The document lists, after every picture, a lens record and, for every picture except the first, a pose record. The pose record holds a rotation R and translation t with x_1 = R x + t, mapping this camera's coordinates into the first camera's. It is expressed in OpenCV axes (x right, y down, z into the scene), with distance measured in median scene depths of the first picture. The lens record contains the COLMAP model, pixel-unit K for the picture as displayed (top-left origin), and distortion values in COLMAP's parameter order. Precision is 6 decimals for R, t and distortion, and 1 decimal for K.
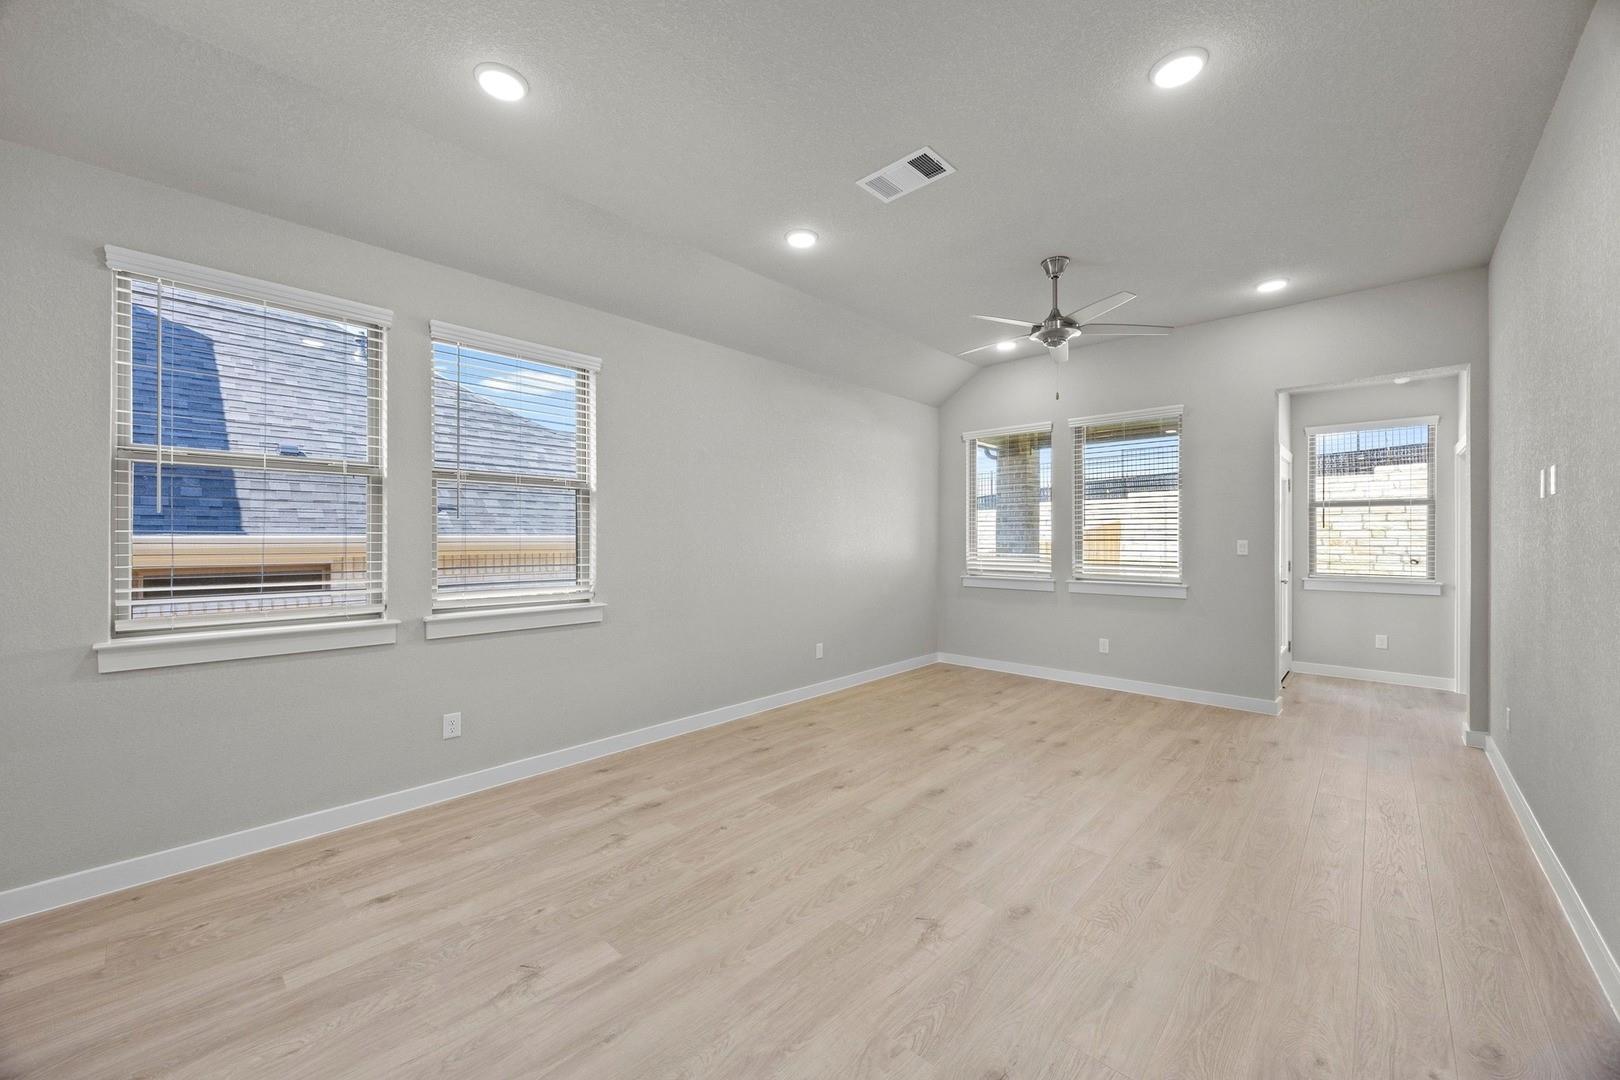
lens RADIAL K [[617.3, 0, 798.2], [0, 617.3, 539.2], [0, 0, 1]] dist [-0.003253, 0.000616]
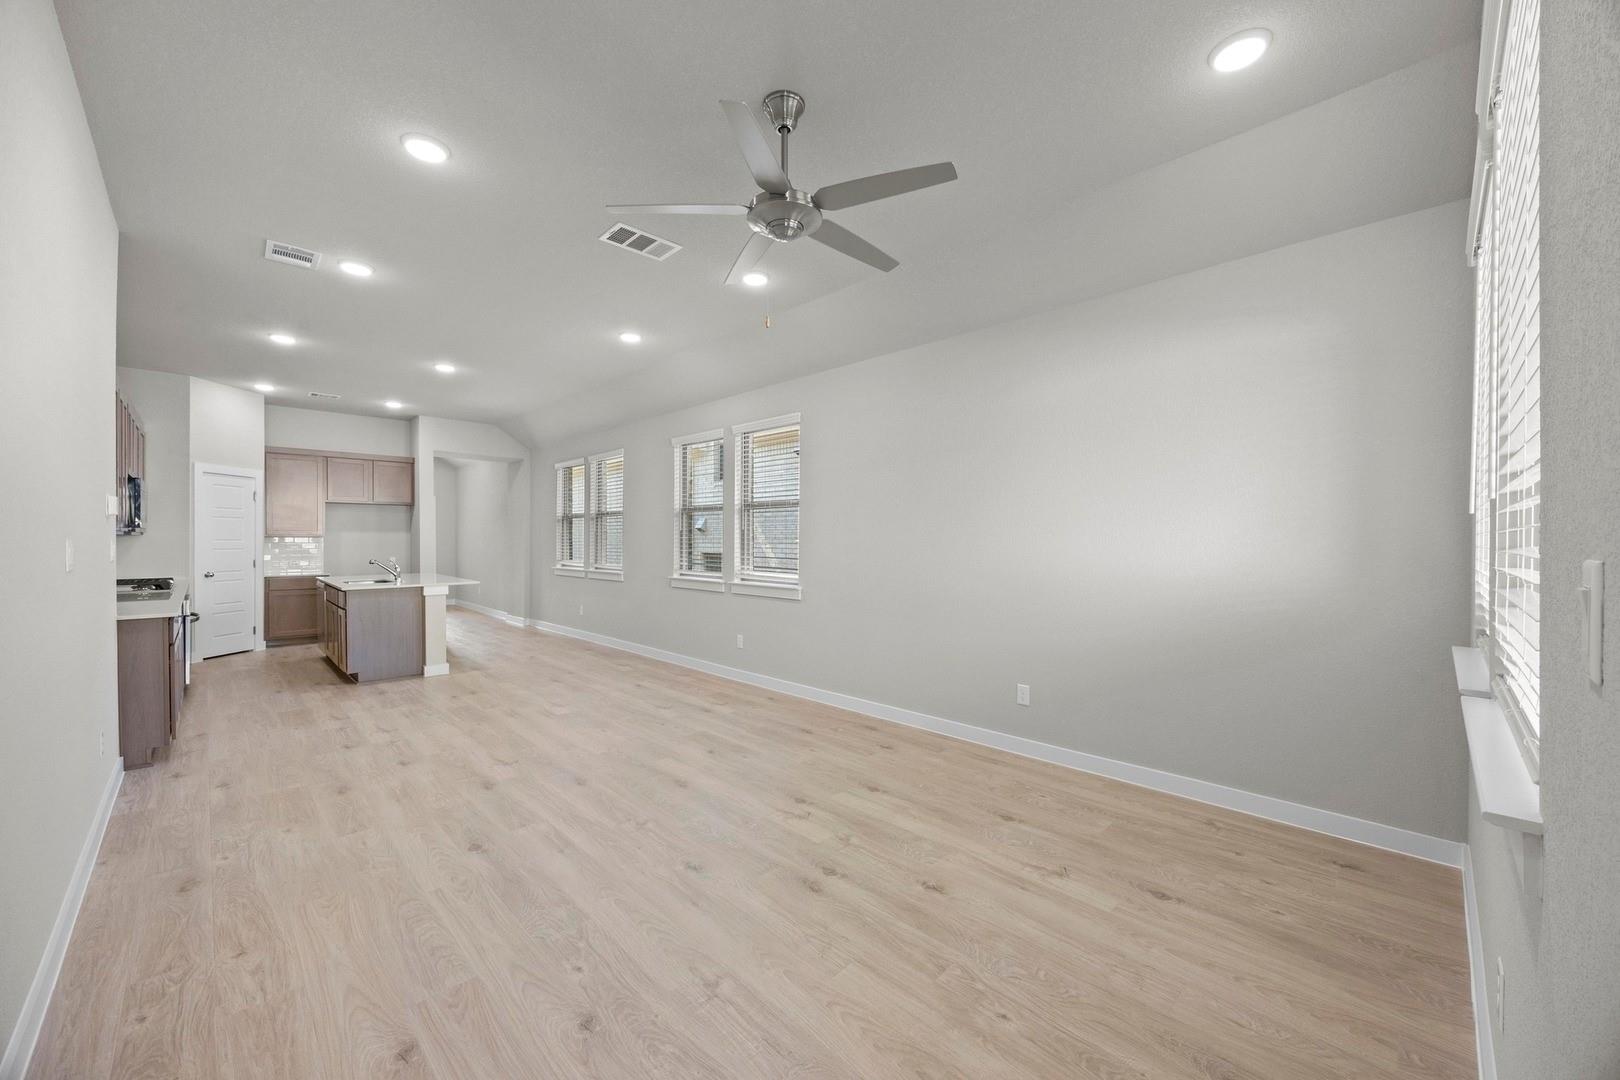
lens RADIAL K [[617.3, 0, 813.3], [0, 617.3, 545.3], [0, 0, 1]] dist [-0.003253, 0.000616]
pose [[-0.032013, 0.008036, -0.999455, 1.095493], [-0.004890, 0.999954, 0.008196, -0.002227], [0.999475, 0.005150, -0.031972, 1.094265]]
